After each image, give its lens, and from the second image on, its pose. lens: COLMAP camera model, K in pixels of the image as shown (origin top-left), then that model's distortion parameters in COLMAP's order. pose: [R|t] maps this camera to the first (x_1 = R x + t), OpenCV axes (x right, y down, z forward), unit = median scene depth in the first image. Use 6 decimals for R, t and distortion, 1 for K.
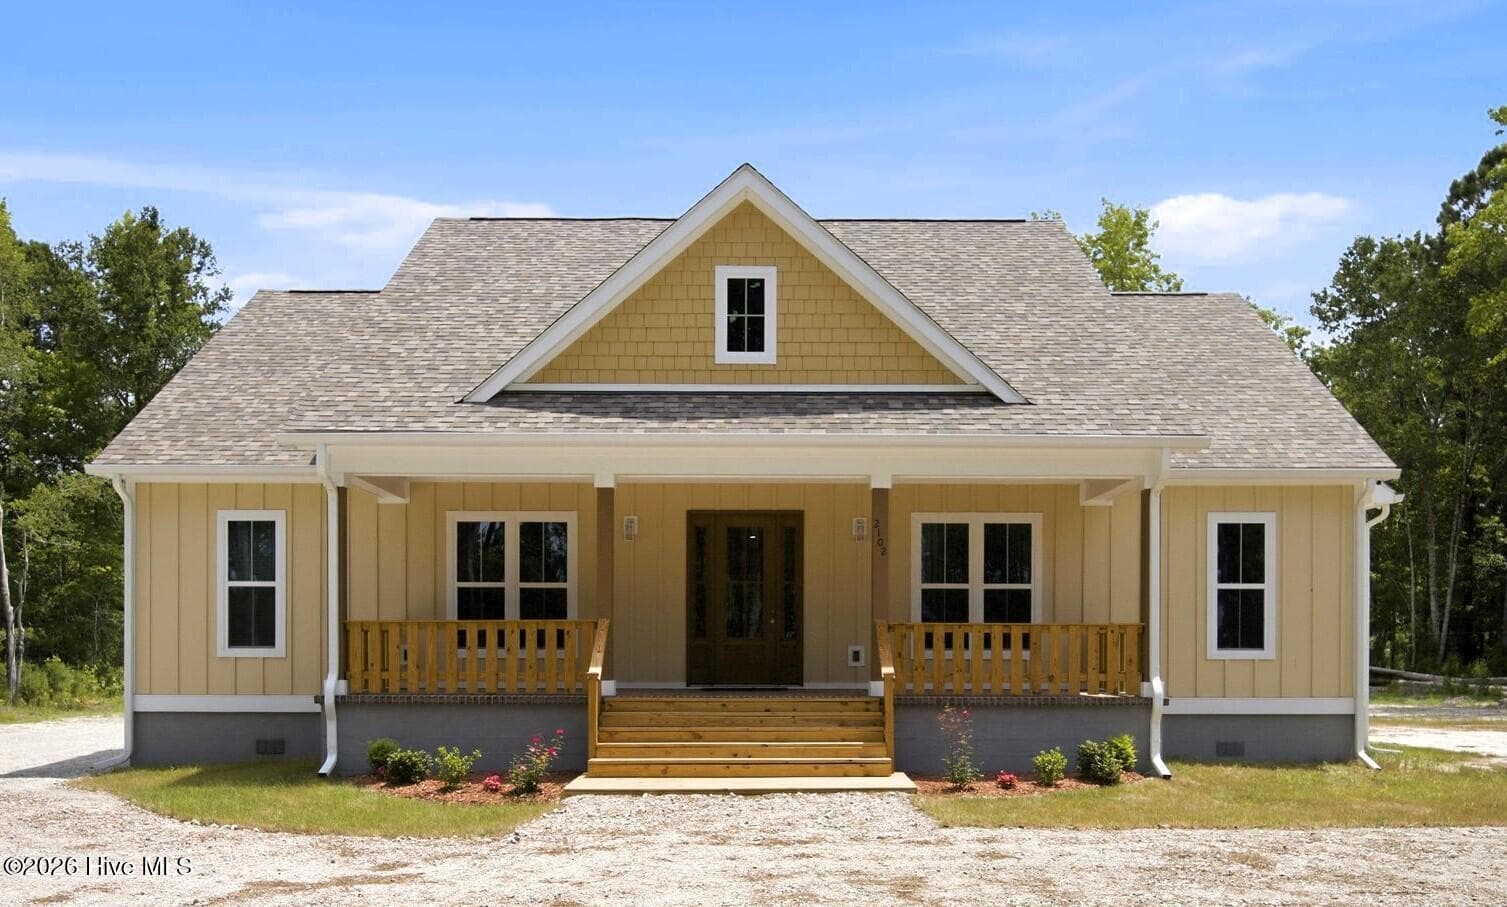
lens RADIAL K [[1182.8, 0, 757.6], [0, 1182.8, 670.8], [0, 0, 1]] dist [-0.010203, 0.003401]
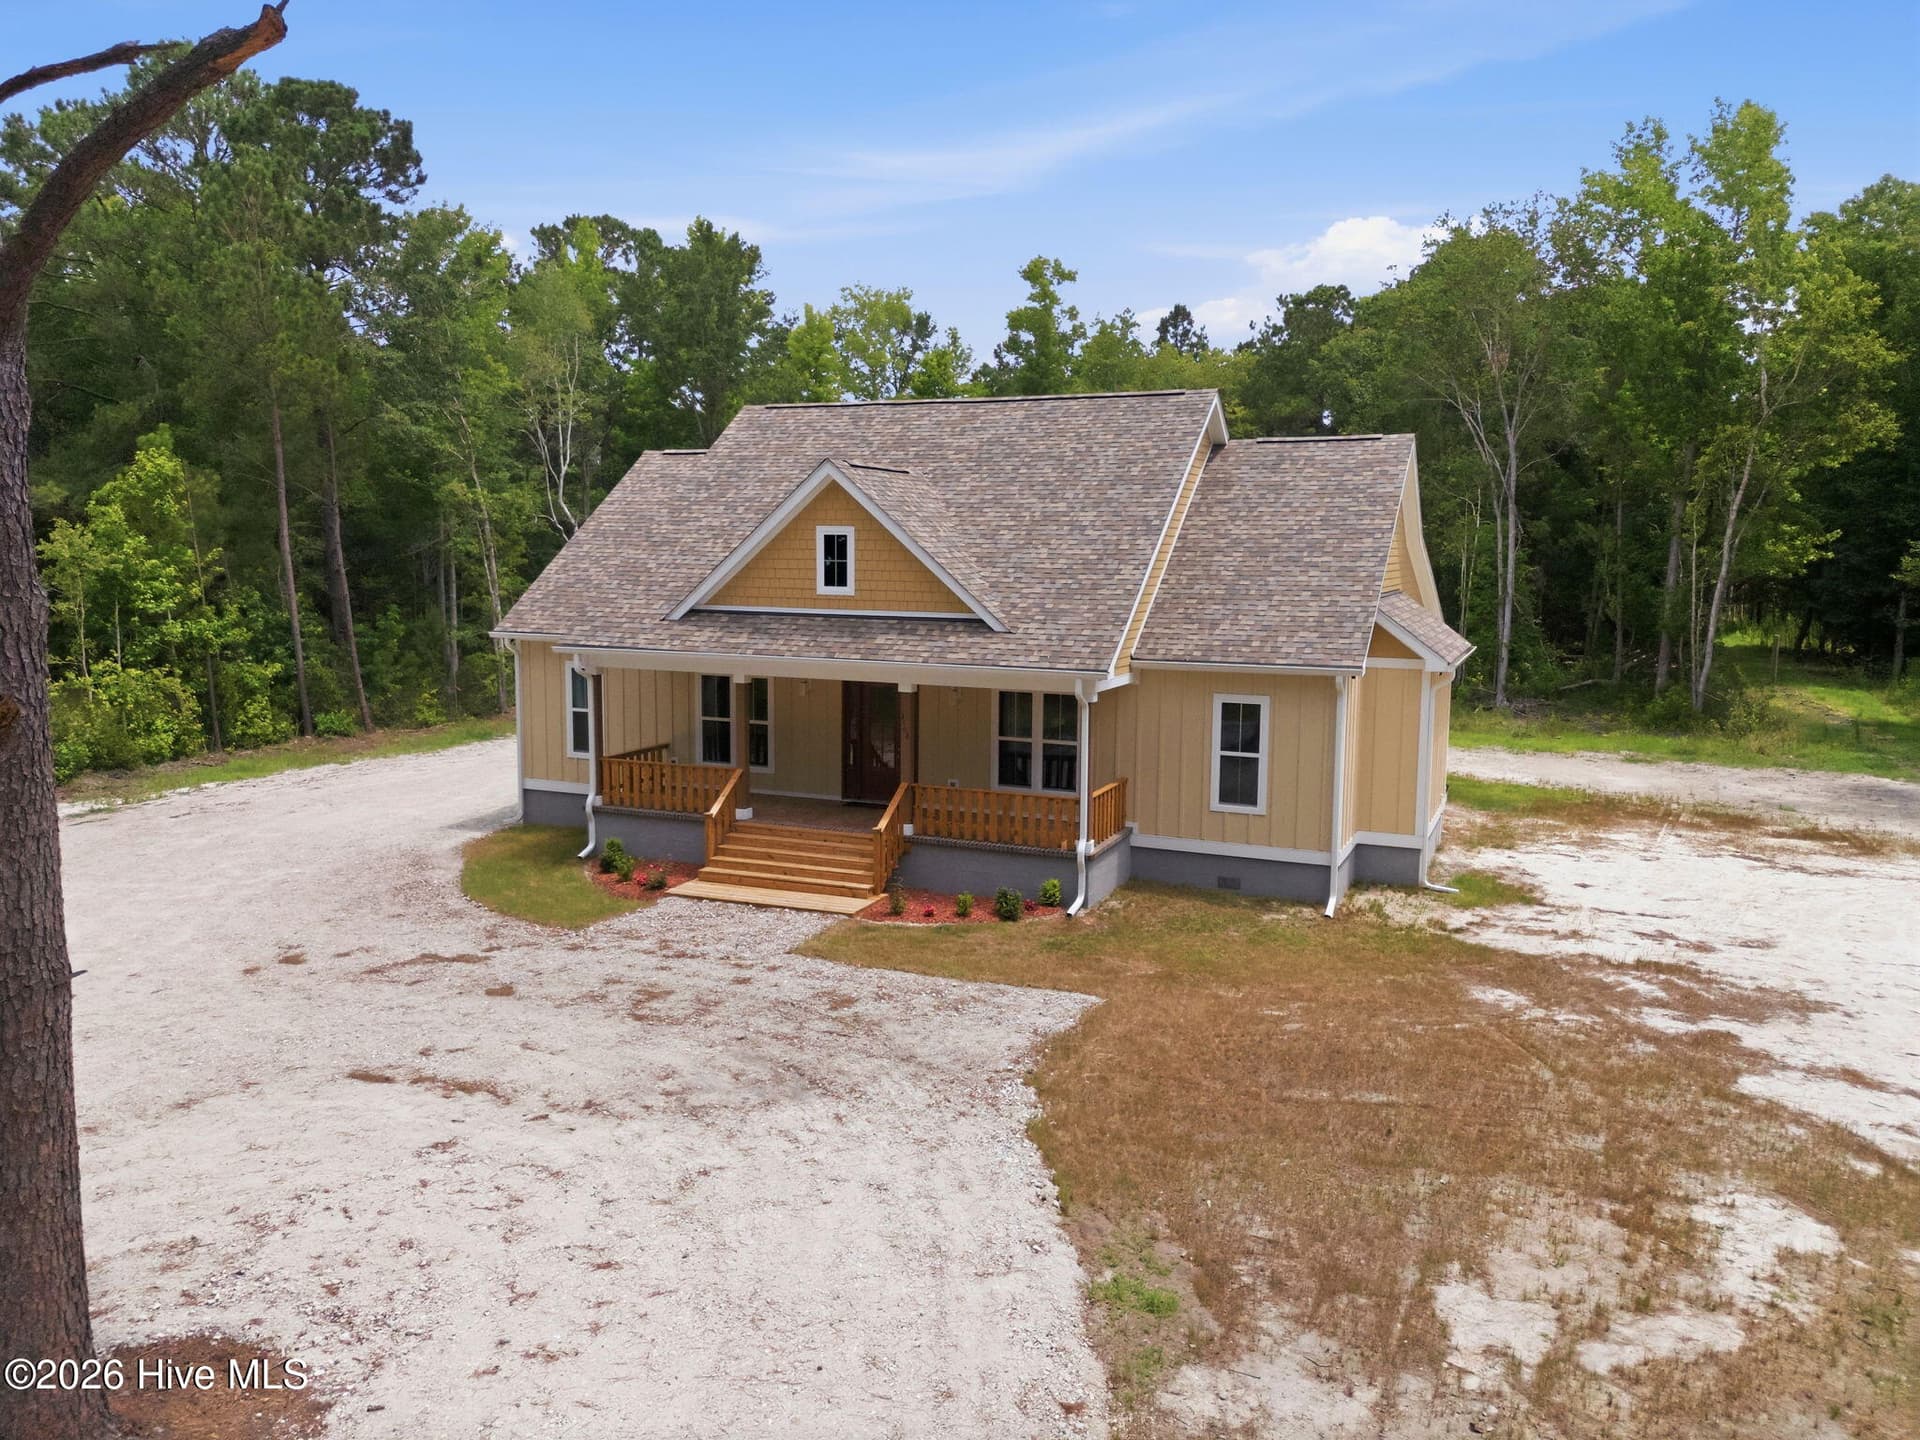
lens RADIAL K [[1443.8, 0, 958.2], [0, 1443.8, 719.7], [0, 0, 1]] dist [0.075327, -0.067669]
pose [[0.913888, 0.055331, -0.402177, 0.758597], [-0.010276, 0.993504, 0.113334, -0.279915], [0.405836, -0.099442, 0.908520, -0.492751]]
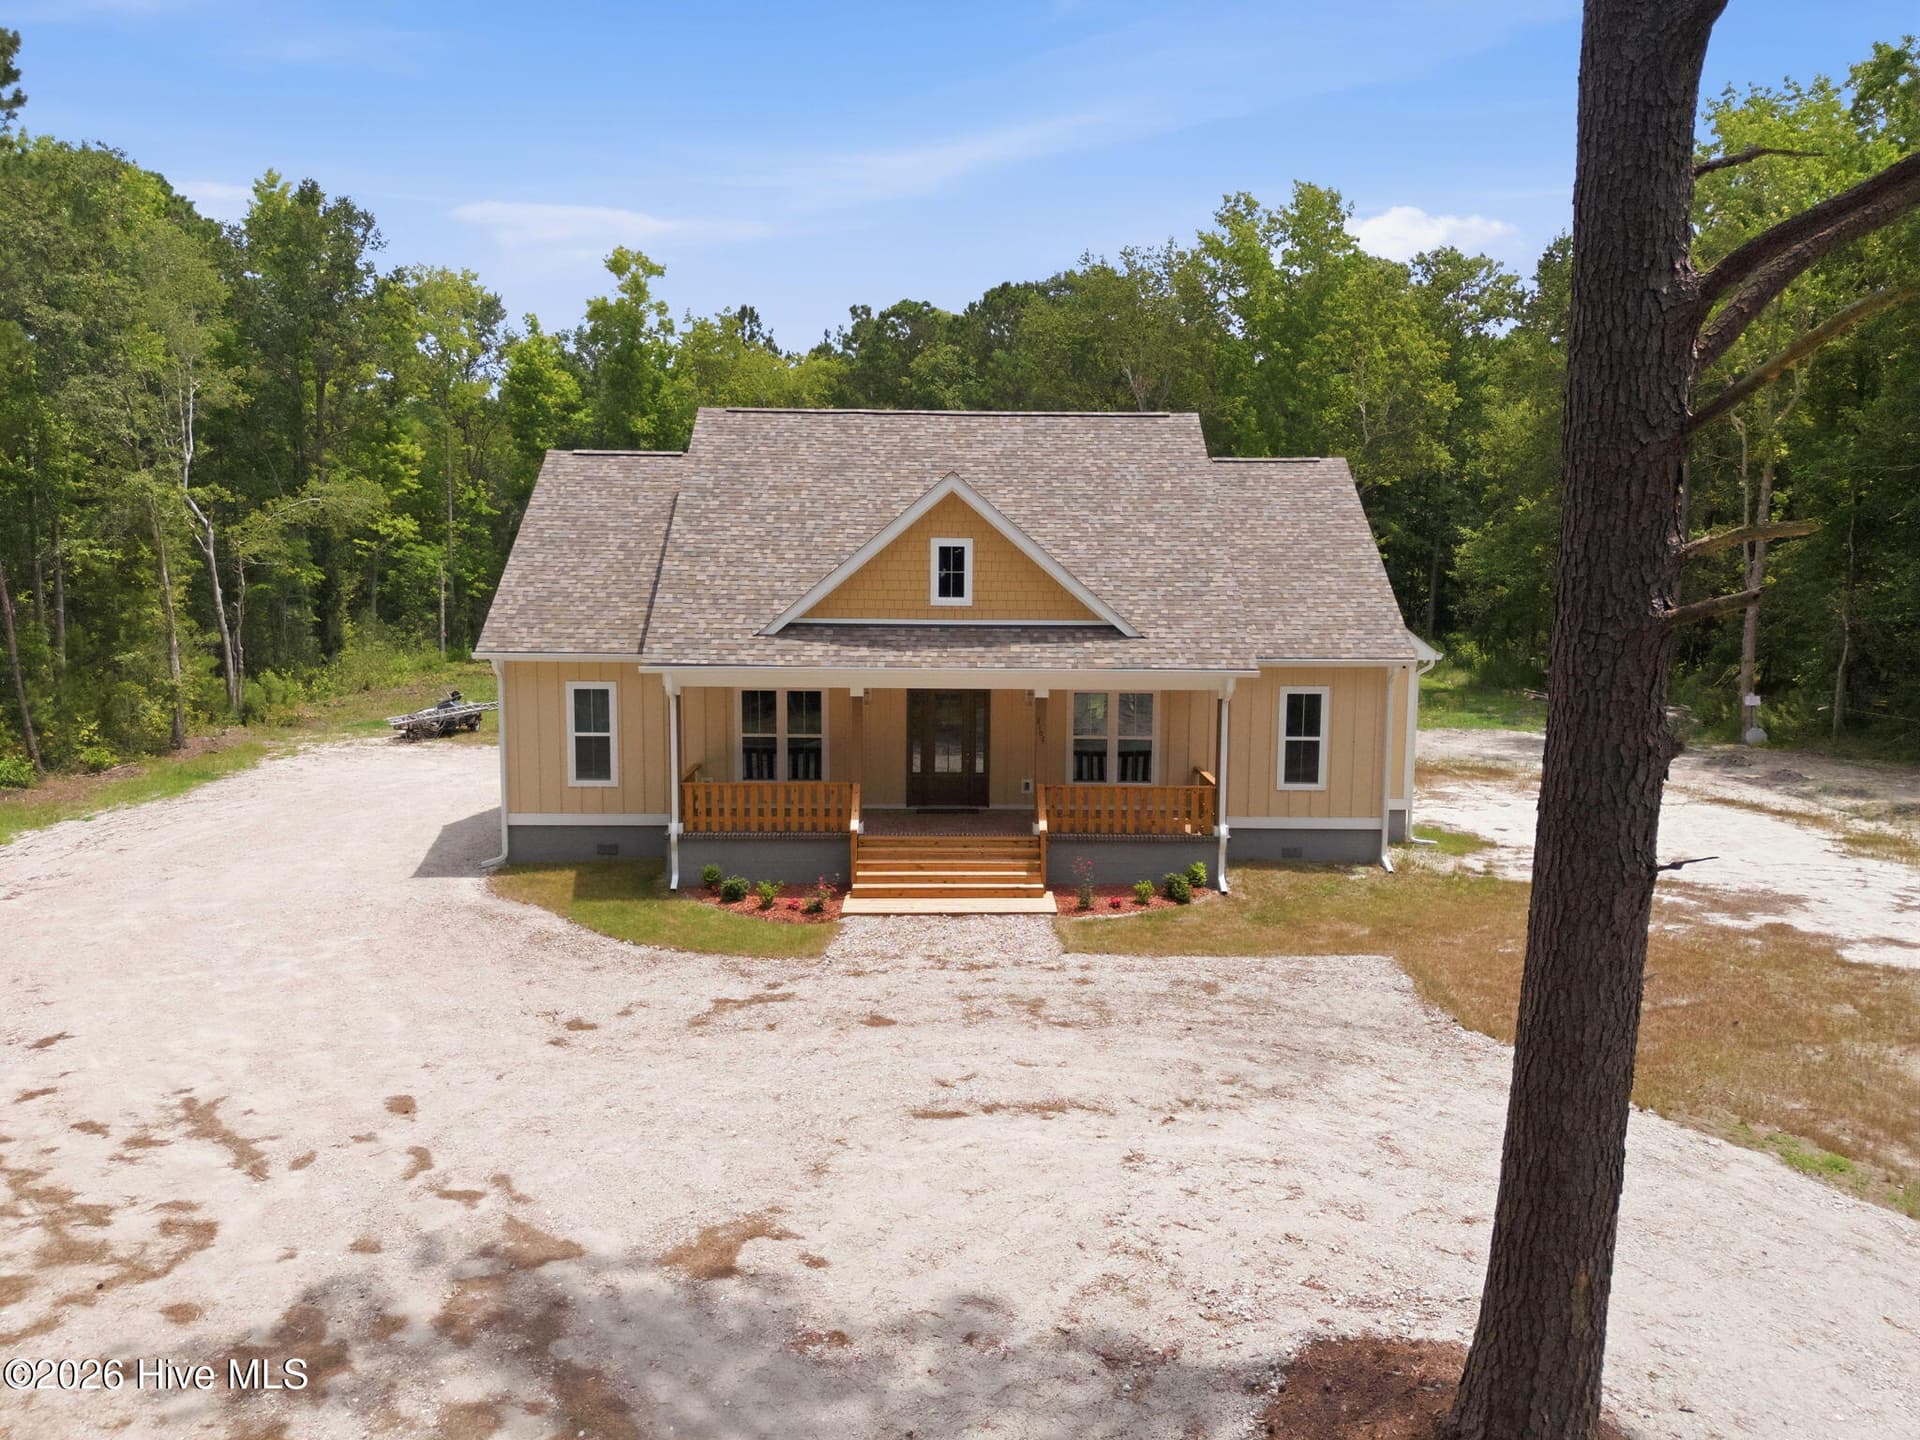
lens RADIAL K [[1443.8, 0, 959.0], [0, 1443.8, 723.6], [0, 0, 1]] dist [0.075327, -0.067669]
pose [[0.999871, 0.003892, 0.015608, -0.024972], [-0.005679, 0.993219, 0.116124, -0.291234], [-0.015050, -0.116197, 0.993112, -0.709678]]
